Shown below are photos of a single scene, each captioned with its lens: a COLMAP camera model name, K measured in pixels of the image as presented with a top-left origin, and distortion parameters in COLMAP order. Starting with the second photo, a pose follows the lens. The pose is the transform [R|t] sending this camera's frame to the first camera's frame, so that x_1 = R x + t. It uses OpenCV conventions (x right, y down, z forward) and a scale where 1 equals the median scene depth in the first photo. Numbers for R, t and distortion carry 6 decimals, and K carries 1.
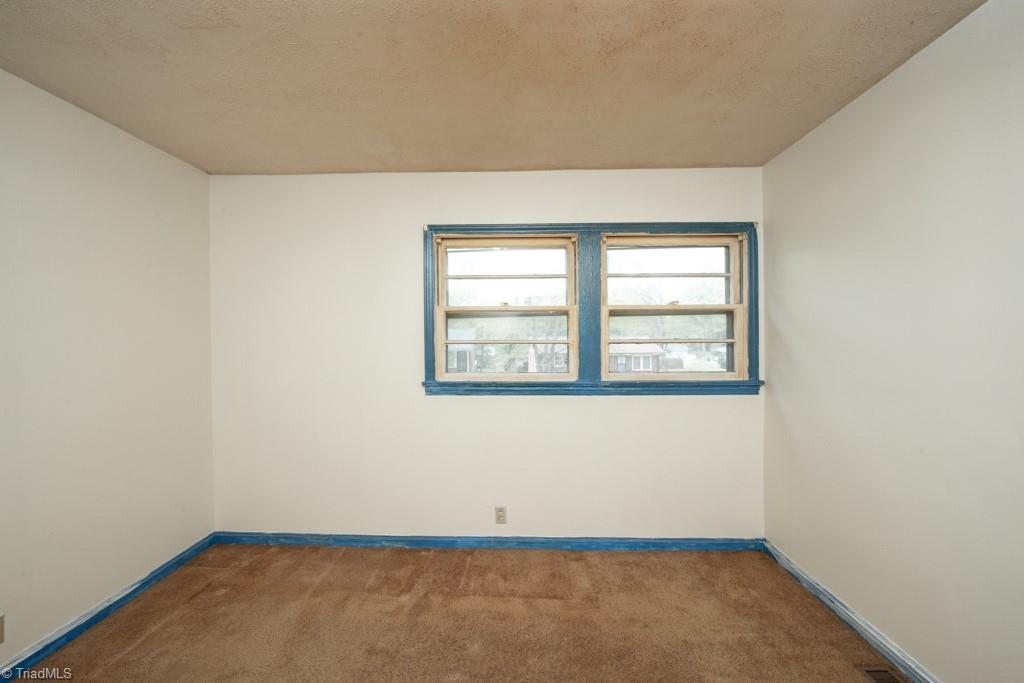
lens RADIAL K [[410.4, 0, 512.3], [0, 410.4, 339.7], [0, 0, 1]] dist [-0.001708, -0.000445]
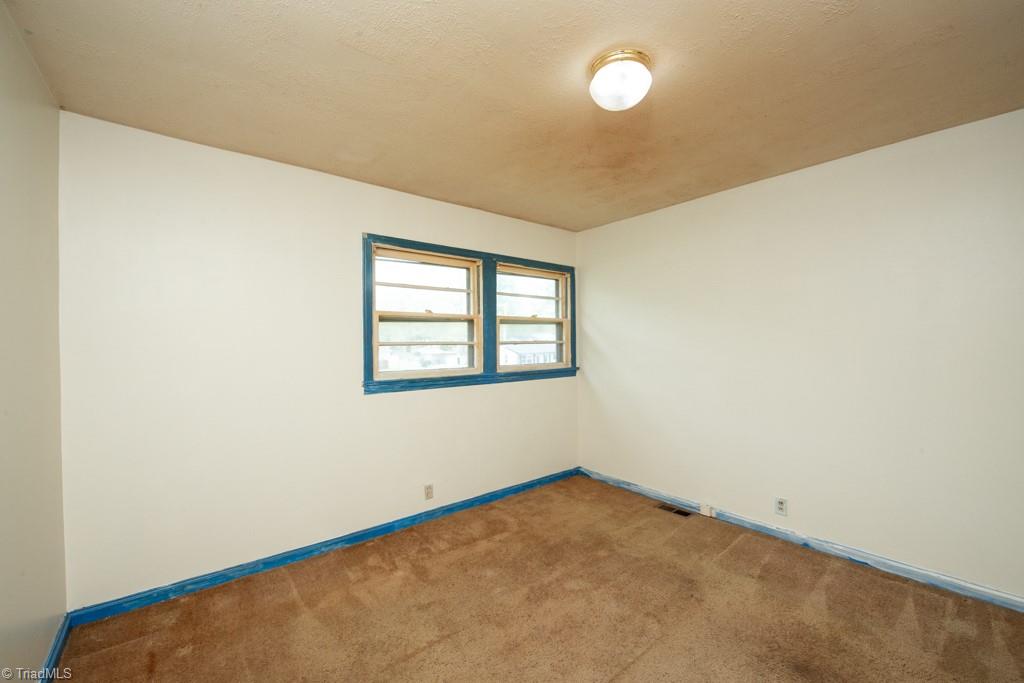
lens RADIAL K [[397.5, 0, 509.9], [0, 397.5, 342.4], [0, 0, 1]] dist [0.004703, -0.000929]
pose [[0.771180, -0.003477, 0.636607, -0.572110], [0.005304, 0.999985, -0.000965, 0.004199], [-0.636595, 0.004121, 0.771188, -0.022611]]
